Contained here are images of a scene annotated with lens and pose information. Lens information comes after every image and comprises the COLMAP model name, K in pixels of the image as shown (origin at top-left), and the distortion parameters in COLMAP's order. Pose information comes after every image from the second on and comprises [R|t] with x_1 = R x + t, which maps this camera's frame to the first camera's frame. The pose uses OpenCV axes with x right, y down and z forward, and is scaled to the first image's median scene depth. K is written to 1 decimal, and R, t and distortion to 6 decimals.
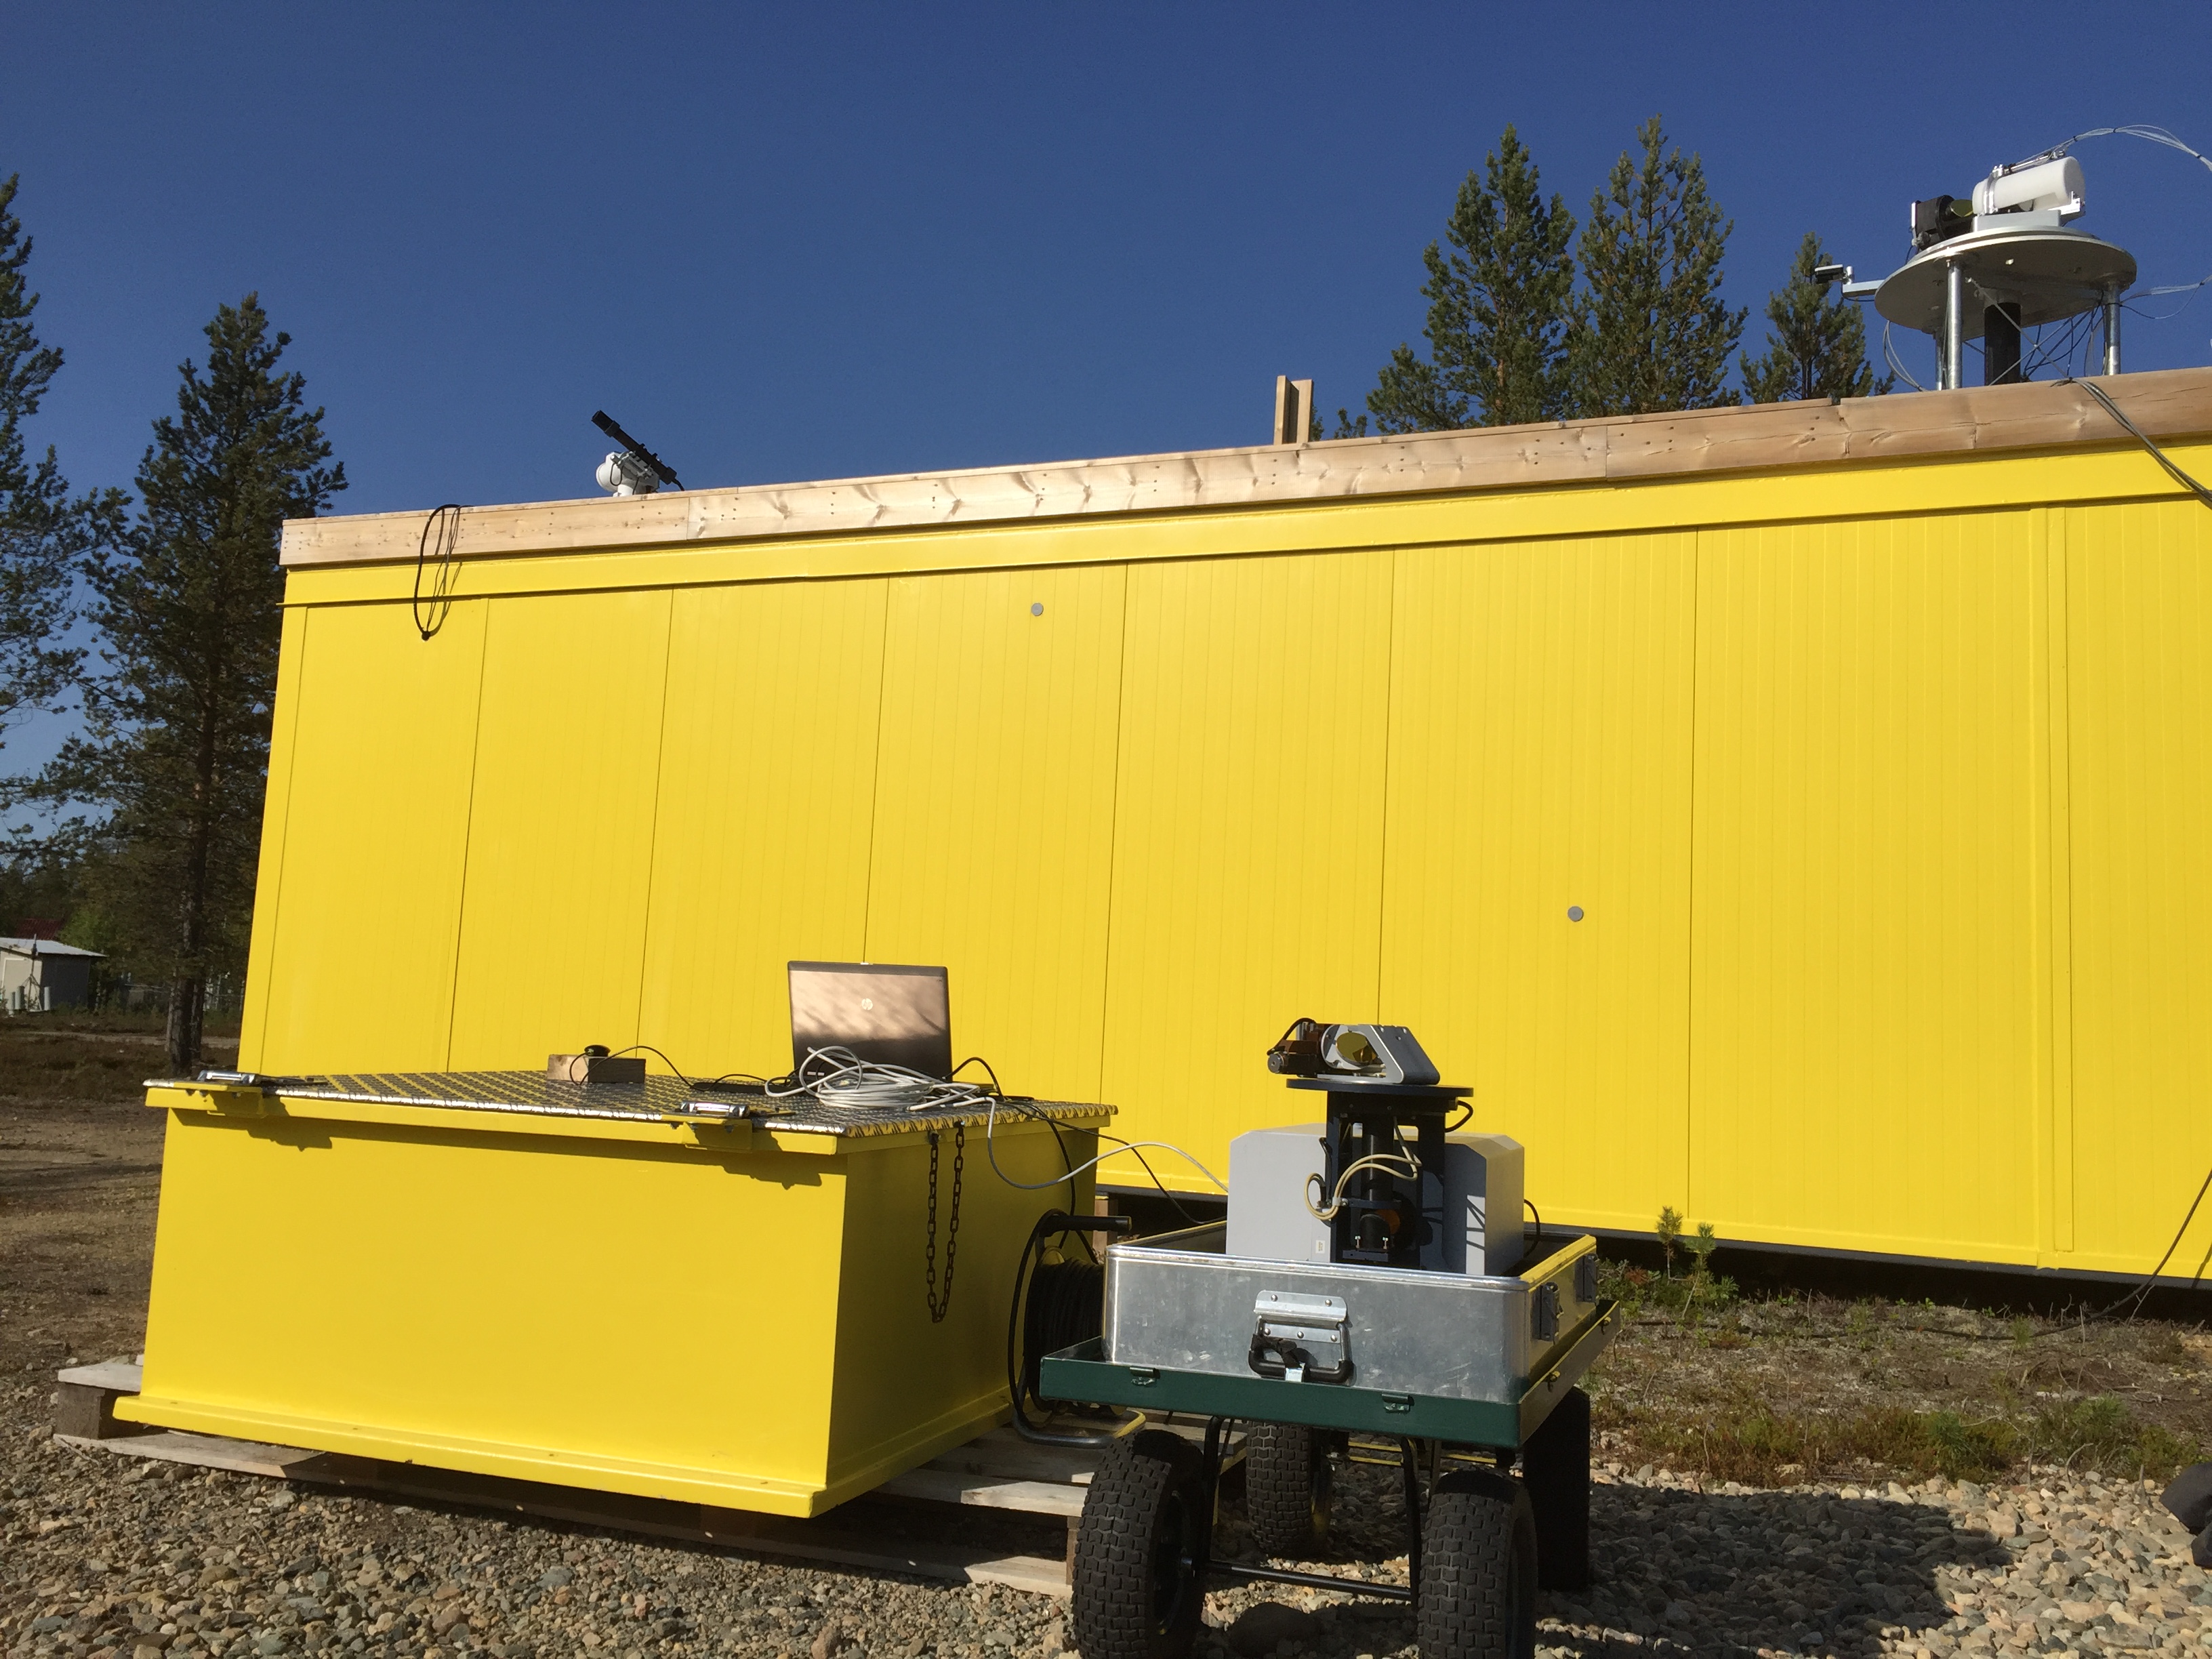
lens RADIAL K [[1897.2, 0, 1108.1], [0, 1897.2, 827.7], [0, 0, 1]] dist [0.074086, -0.075383]
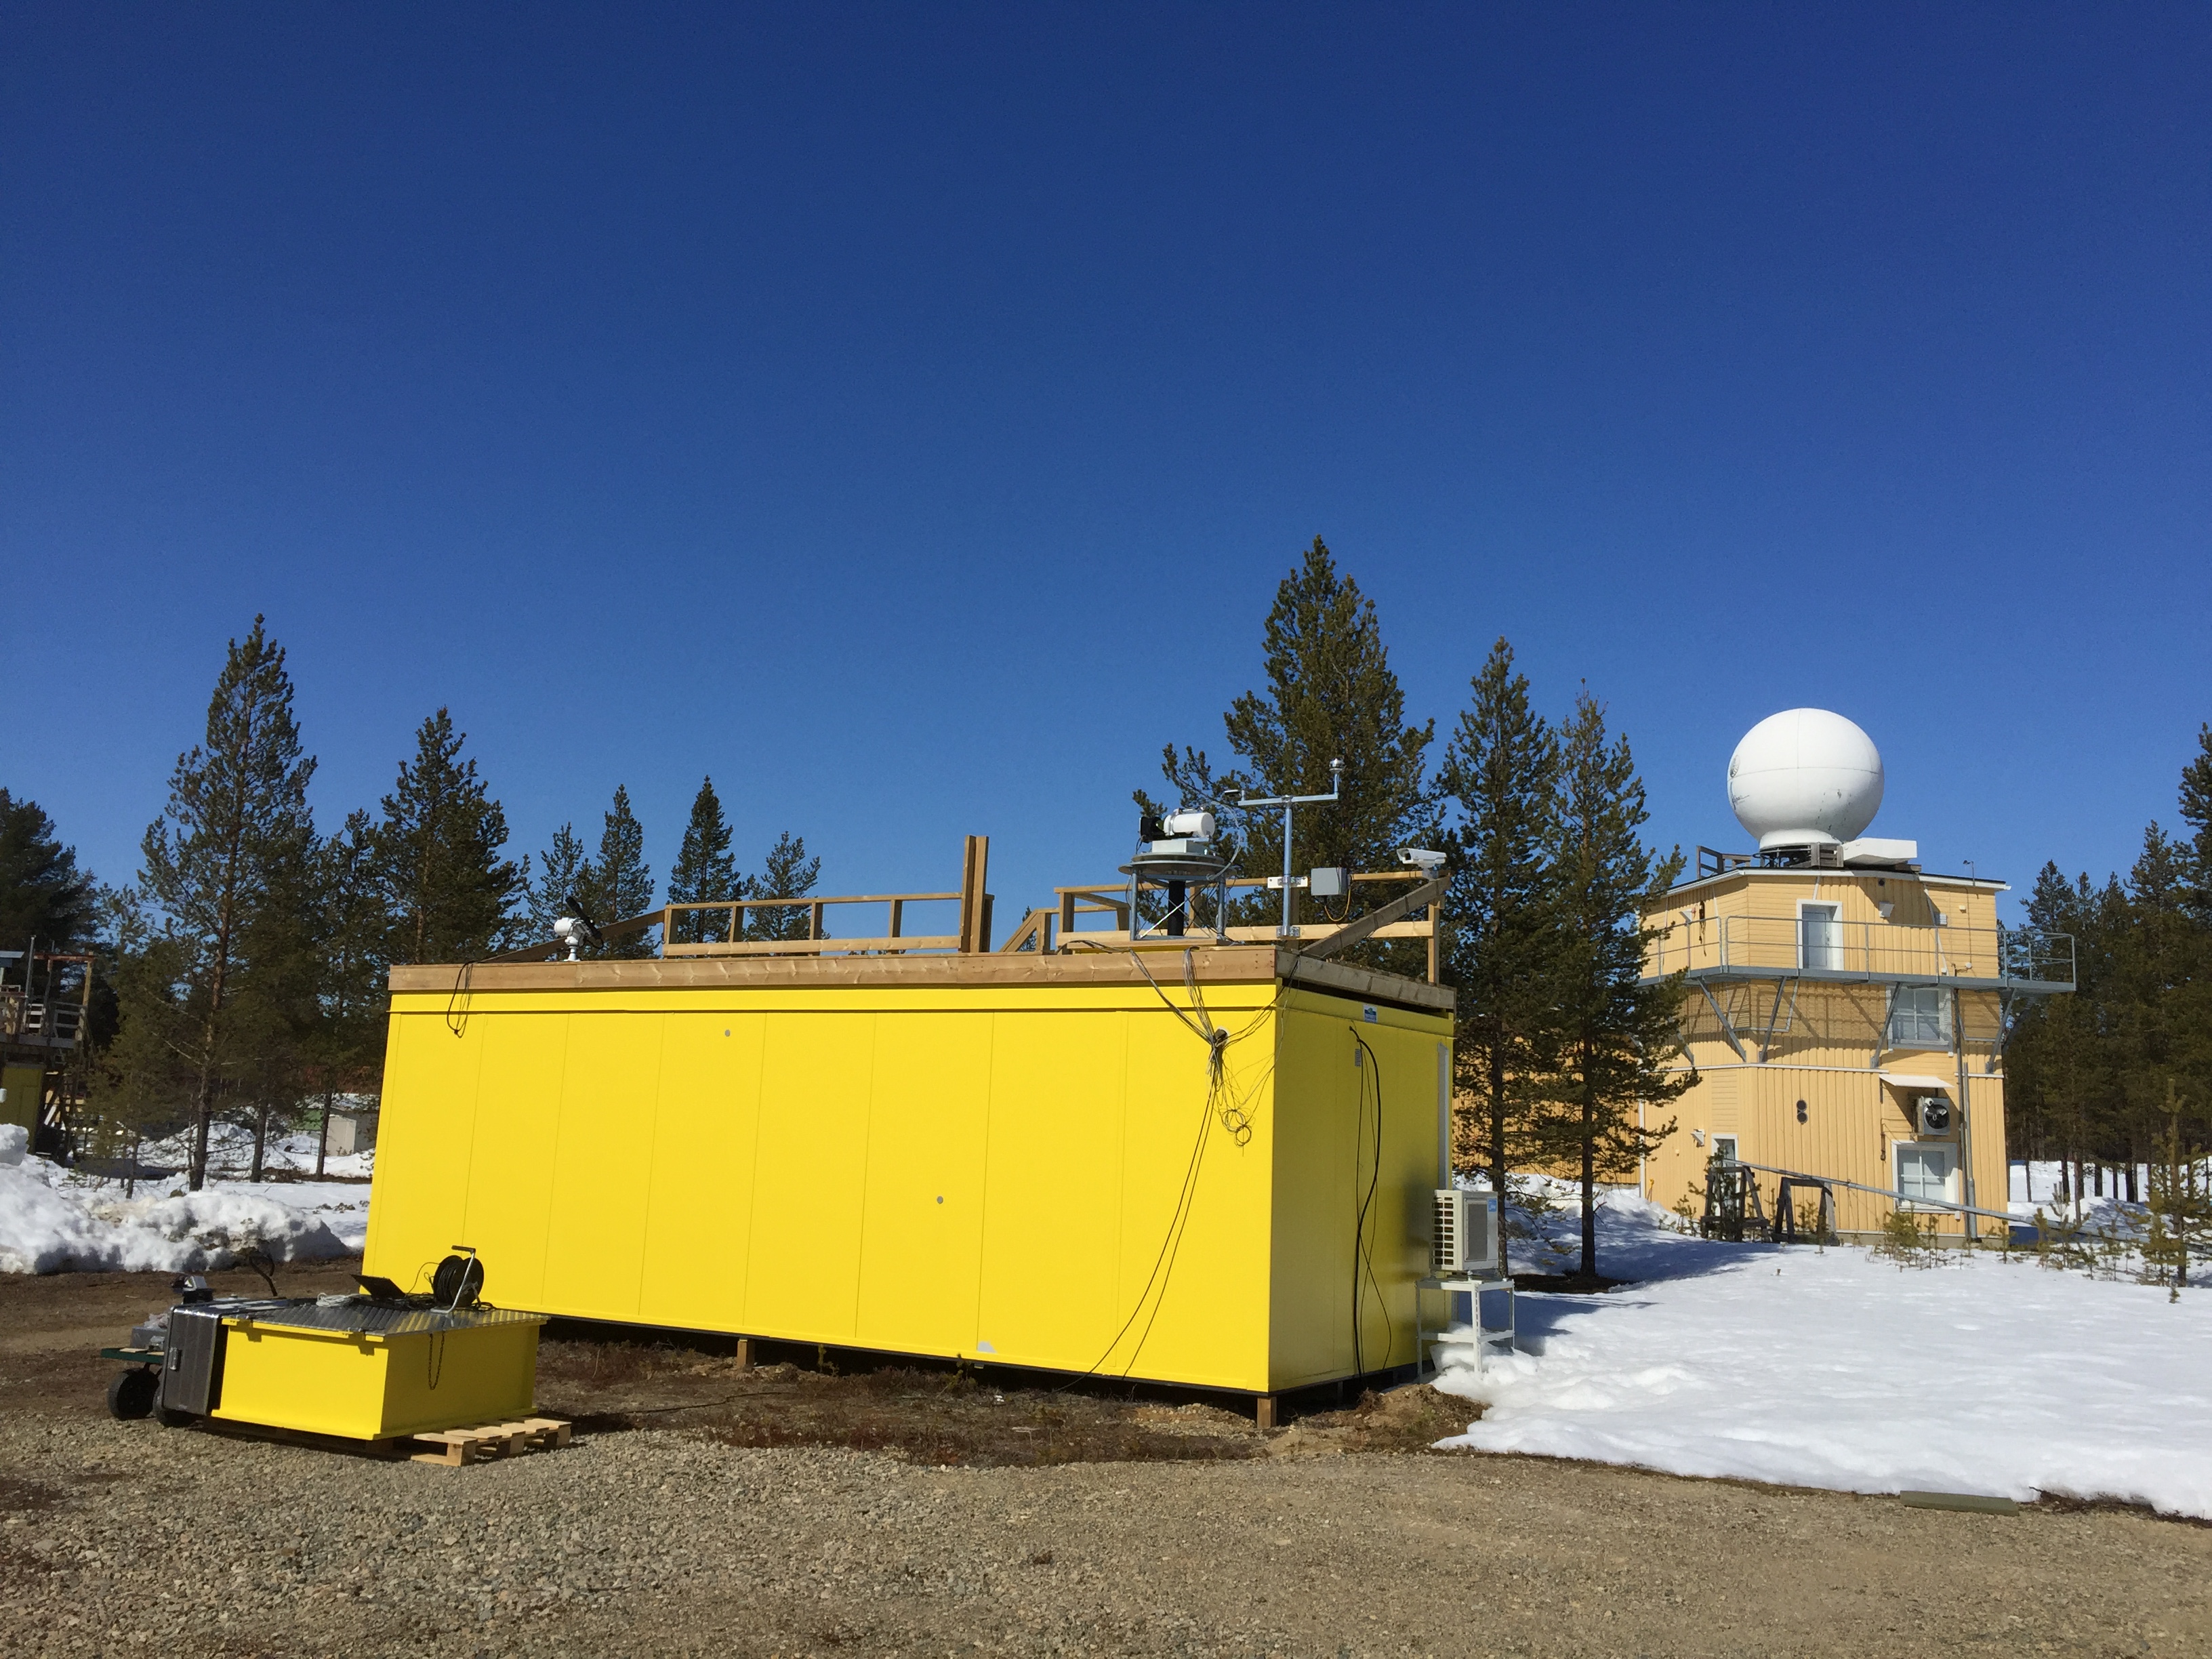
lens RADIAL K [[1897.2, 0, 1108.7], [0, 1897.2, 838.6], [0, 0, 1]] dist [0.074086, -0.075383]
pose [[0.989103, -0.034425, -0.143147, 0.531747], [0.027040, 0.998217, -0.053220, -0.166286], [0.144724, 0.048770, 0.988269, -0.743052]]
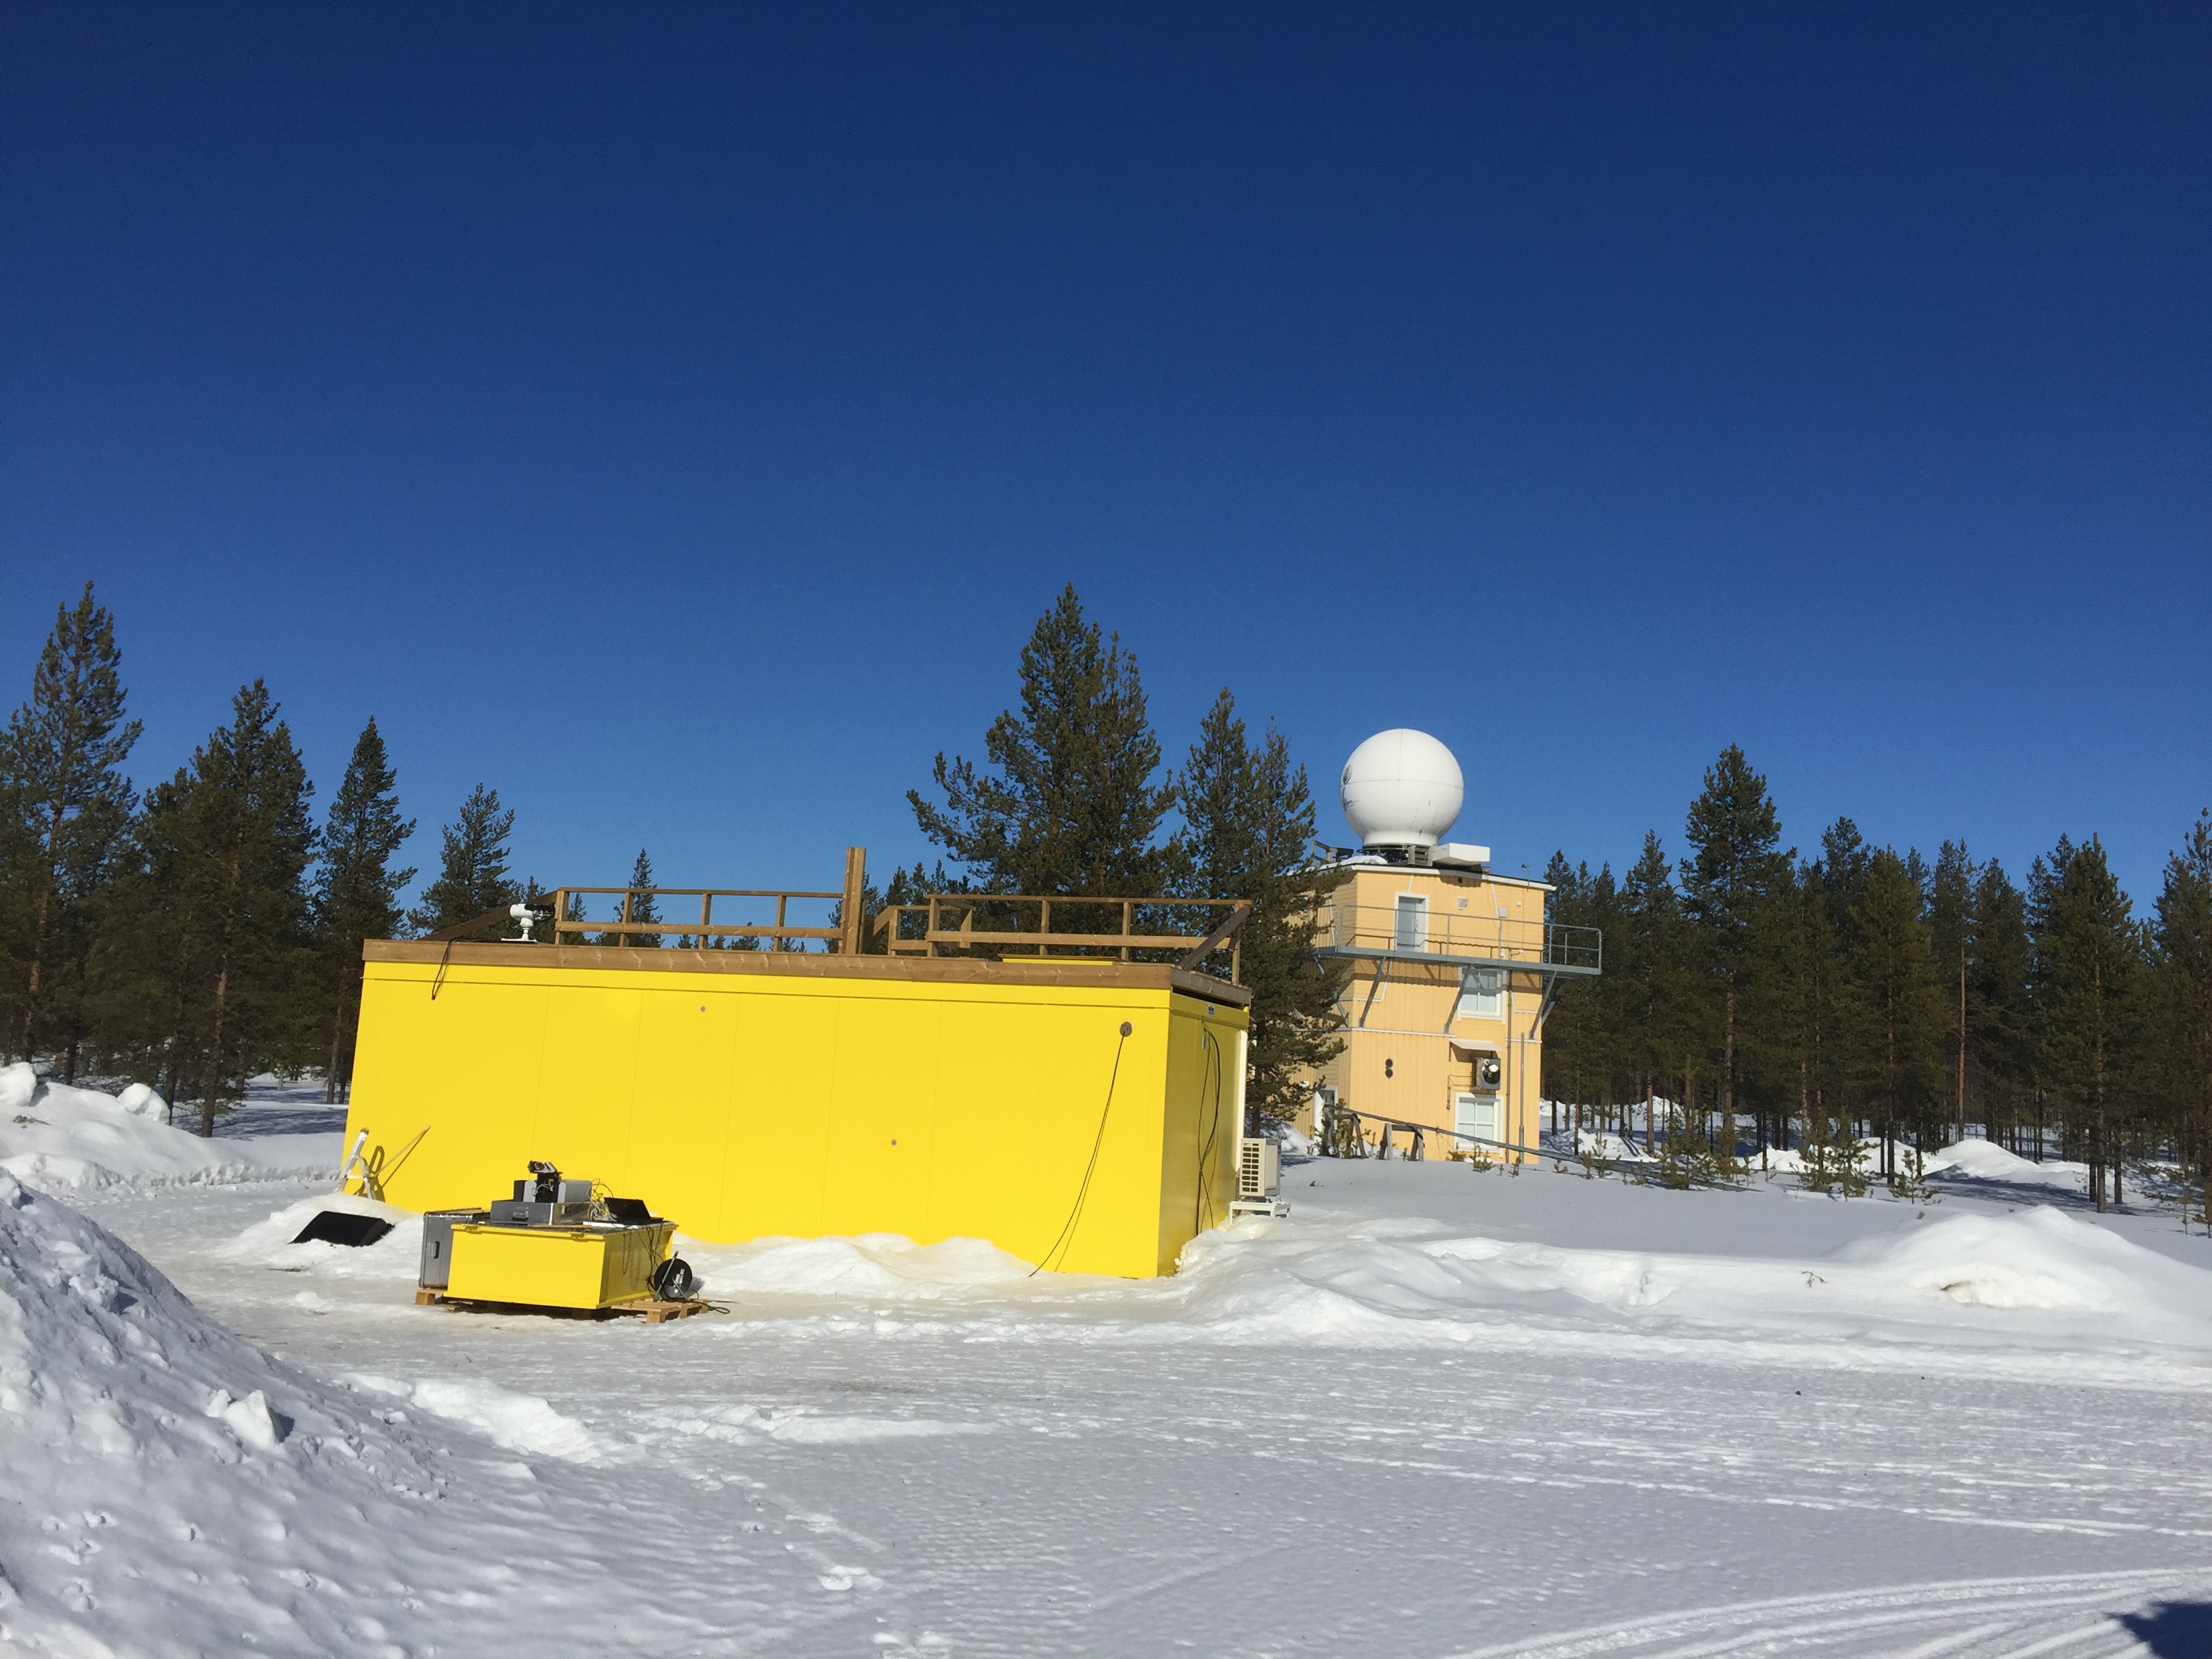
lens RADIAL K [[1897.2, 0, 1122.3], [0, 1897.2, 828.9], [0, 0, 1]] dist [0.074086, -0.075383]
pose [[0.994944, 0.017869, 0.098824, 0.212001], [-0.015487, 0.999572, -0.024814, -0.245854], [-0.099225, 0.023158, 0.994796, -1.264938]]
